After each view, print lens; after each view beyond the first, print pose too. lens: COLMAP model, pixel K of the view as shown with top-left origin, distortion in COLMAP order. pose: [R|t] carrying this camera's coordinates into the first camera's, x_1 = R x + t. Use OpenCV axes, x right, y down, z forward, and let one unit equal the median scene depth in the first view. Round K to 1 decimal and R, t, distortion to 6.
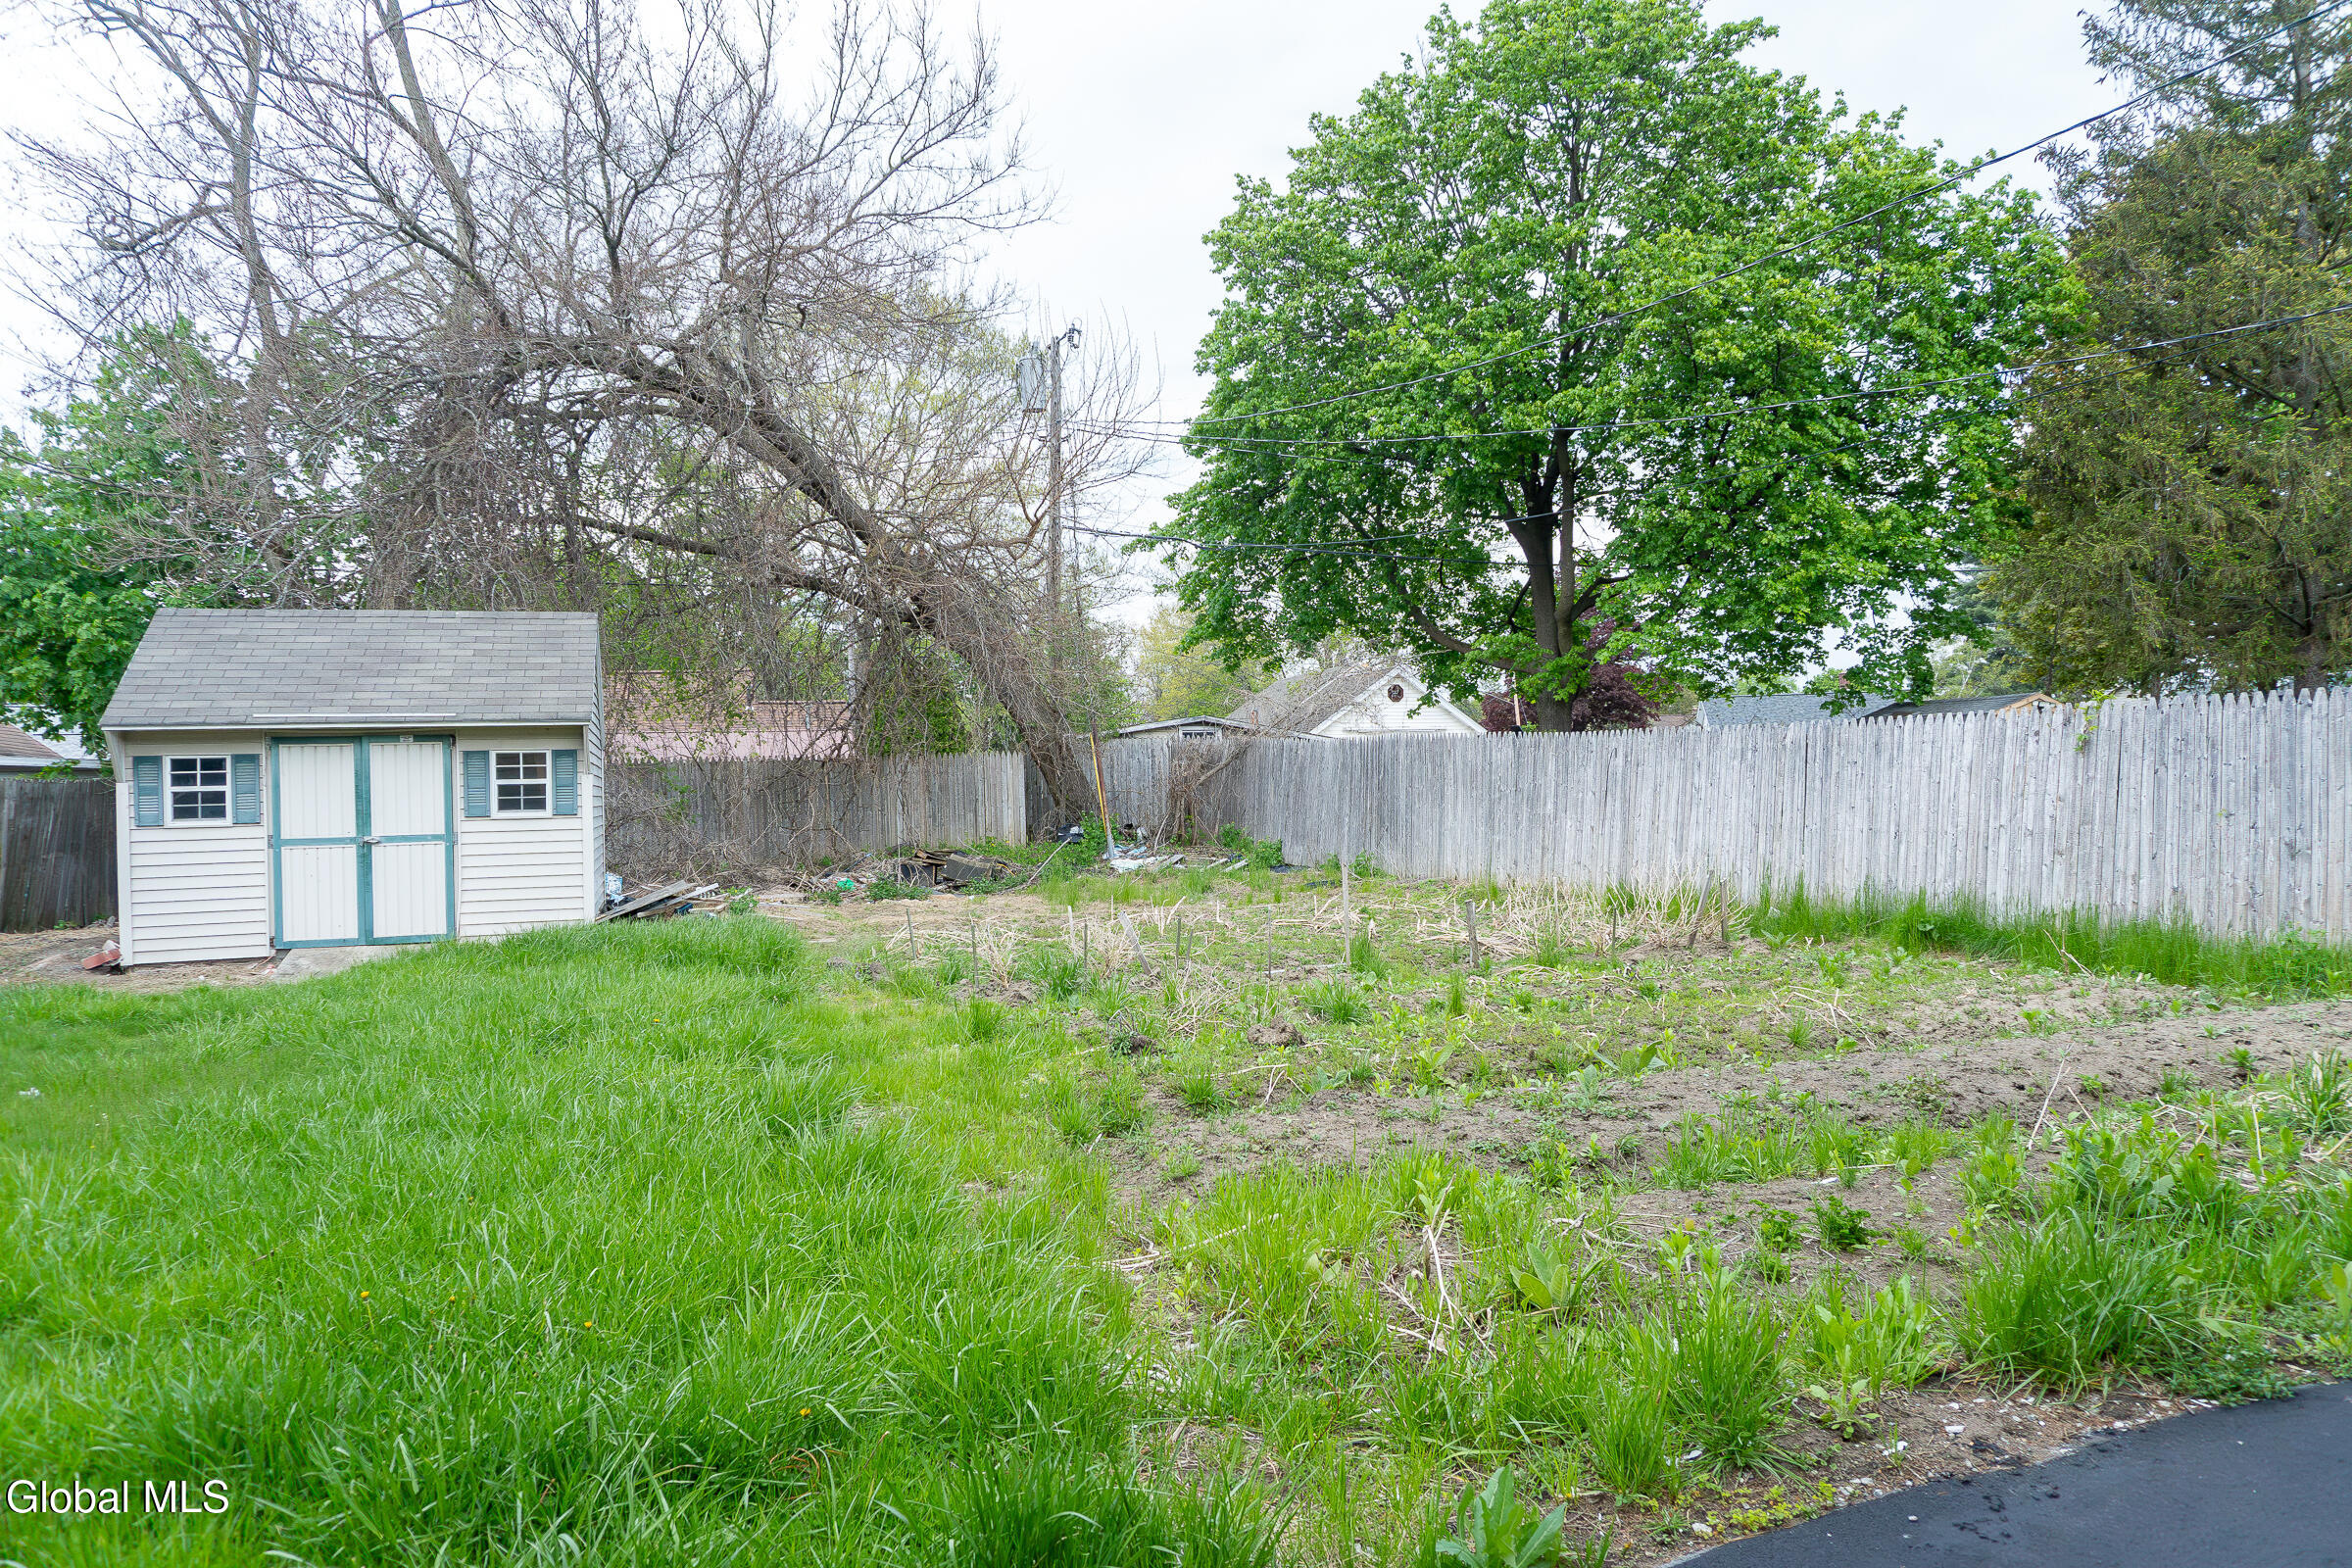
lens RADIAL K [[1642.7, 0, 1182.8], [0, 1642.7, 753.7], [0, 0, 1]] dist [-0.002947, -0.000328]
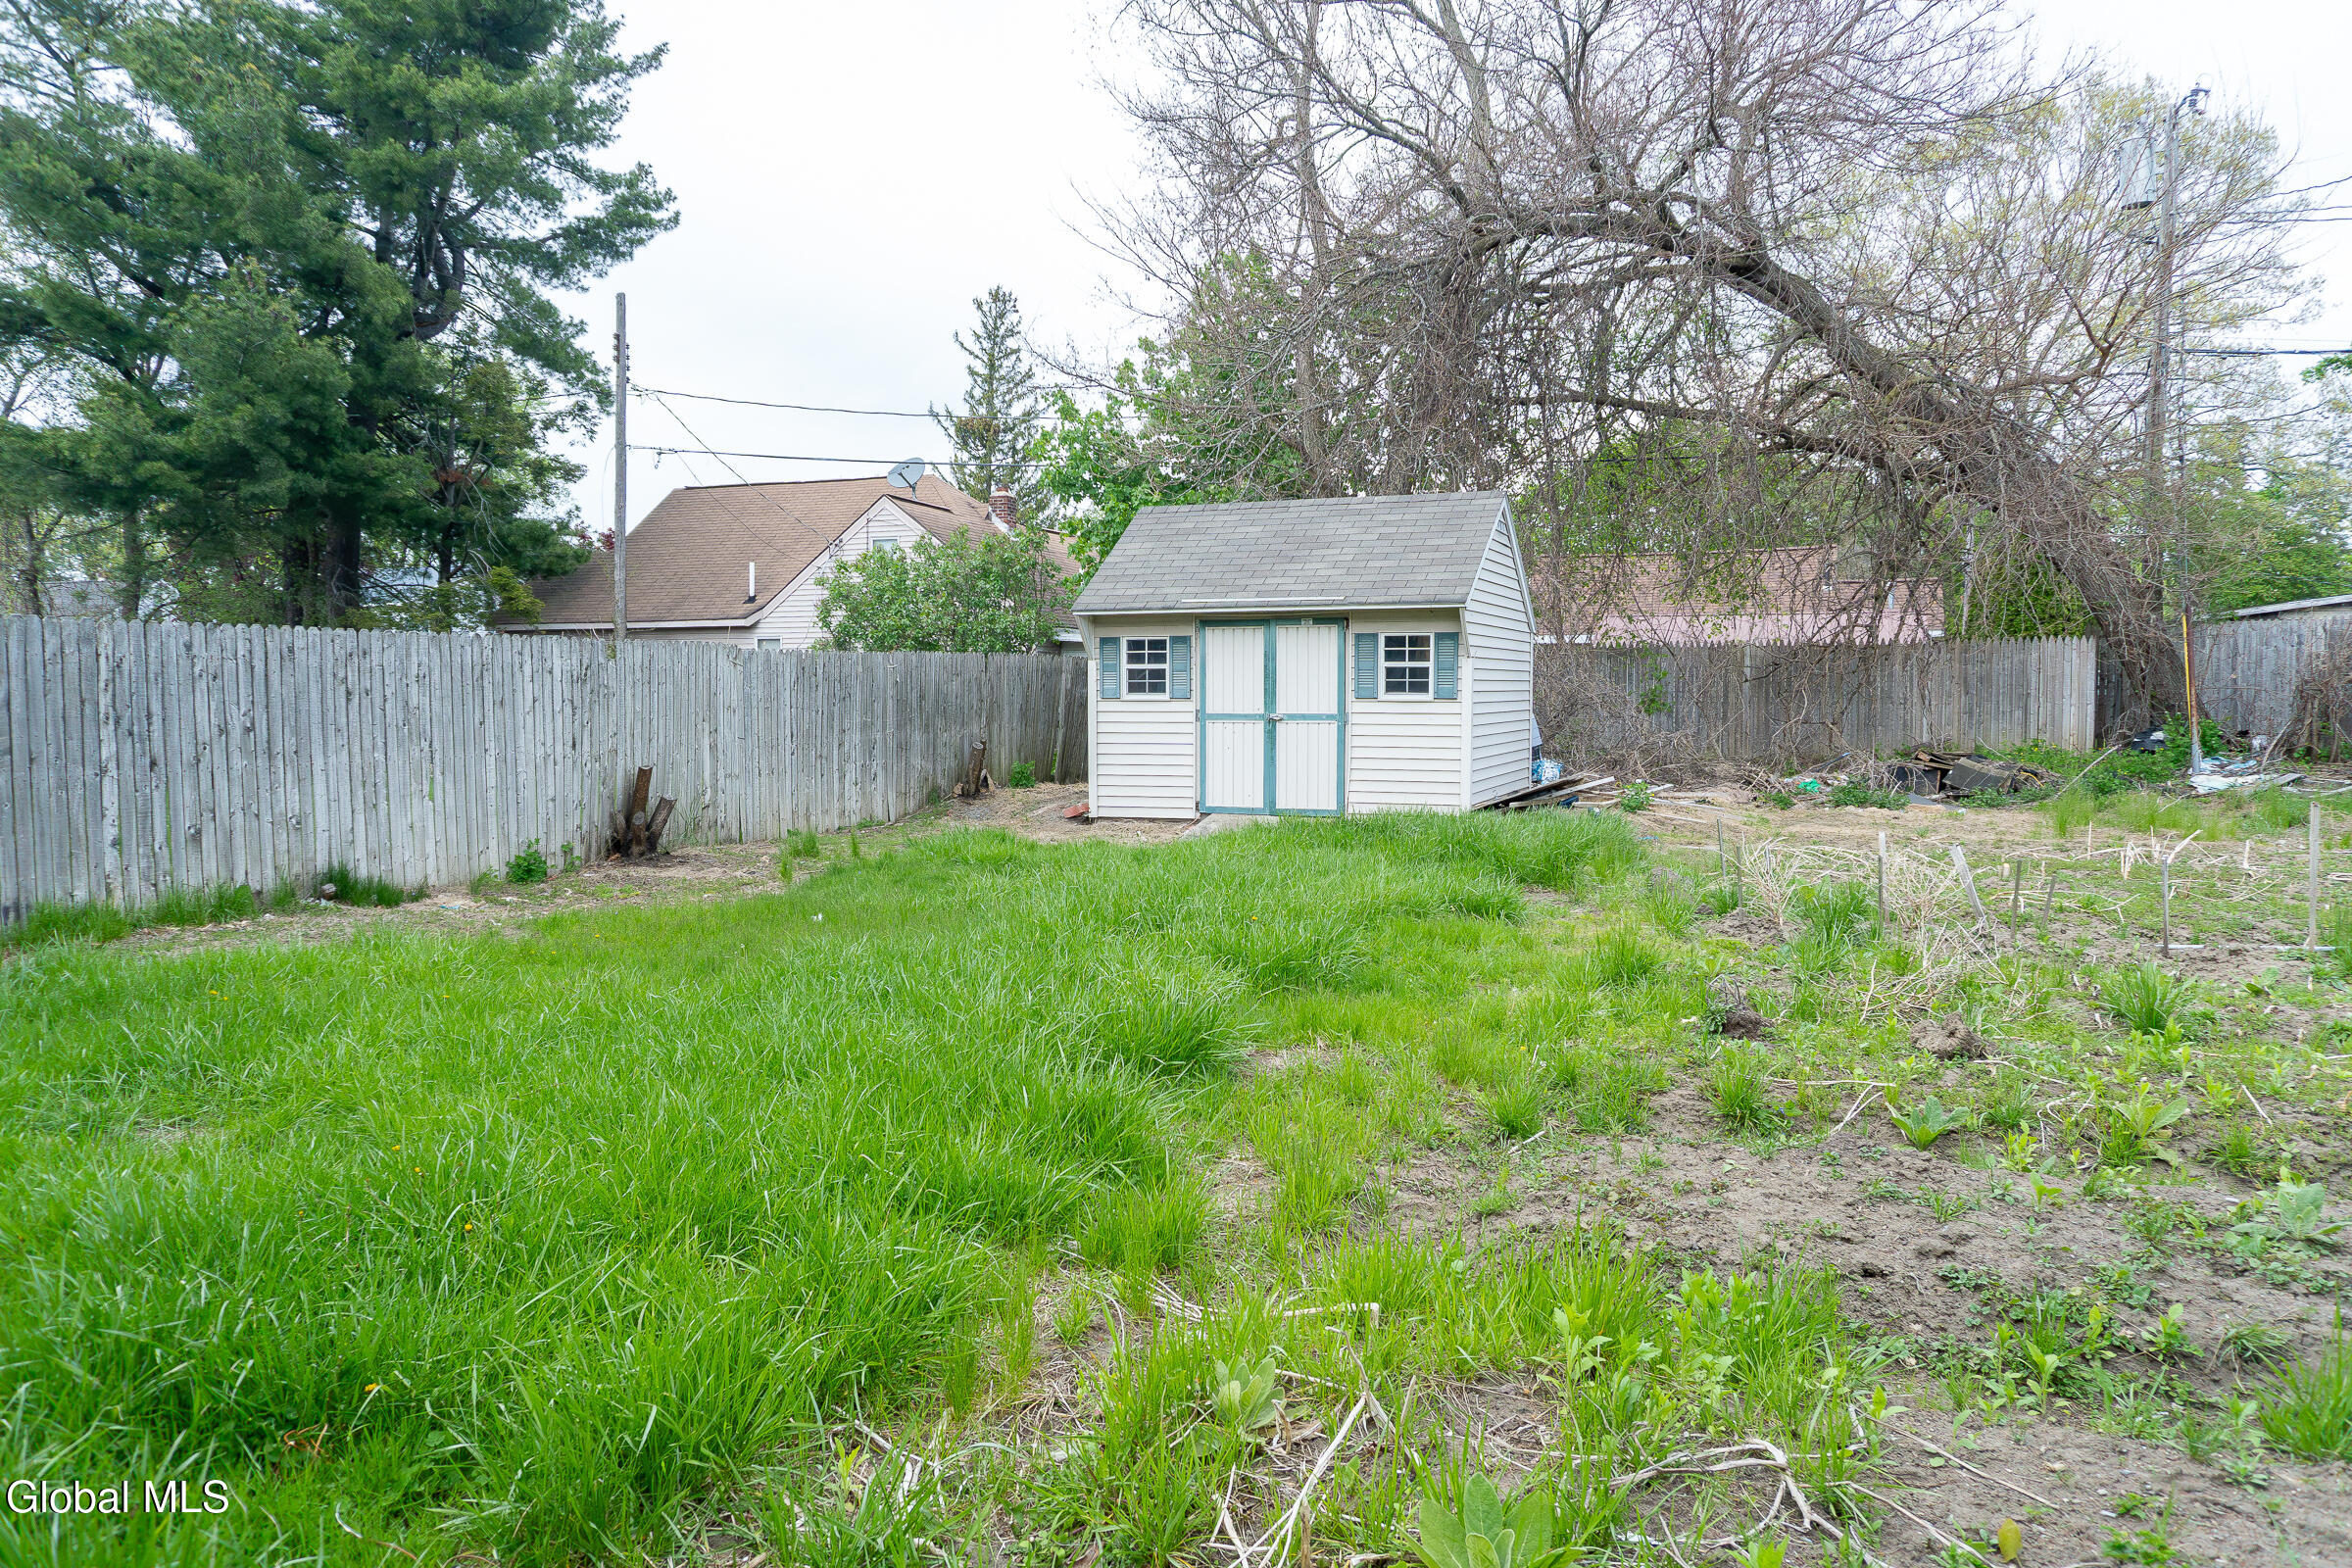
lens RADIAL K [[1642.7, 0, 1182.8], [0, 1642.7, 753.7], [0, 0, 1]] dist [-0.002947, -0.000328]
pose [[0.760174, 0.049866, -0.647803, 0.148627], [-0.003819, 0.997376, 0.072294, -0.000588], [0.649708, -0.052482, 0.758370, 0.148398]]
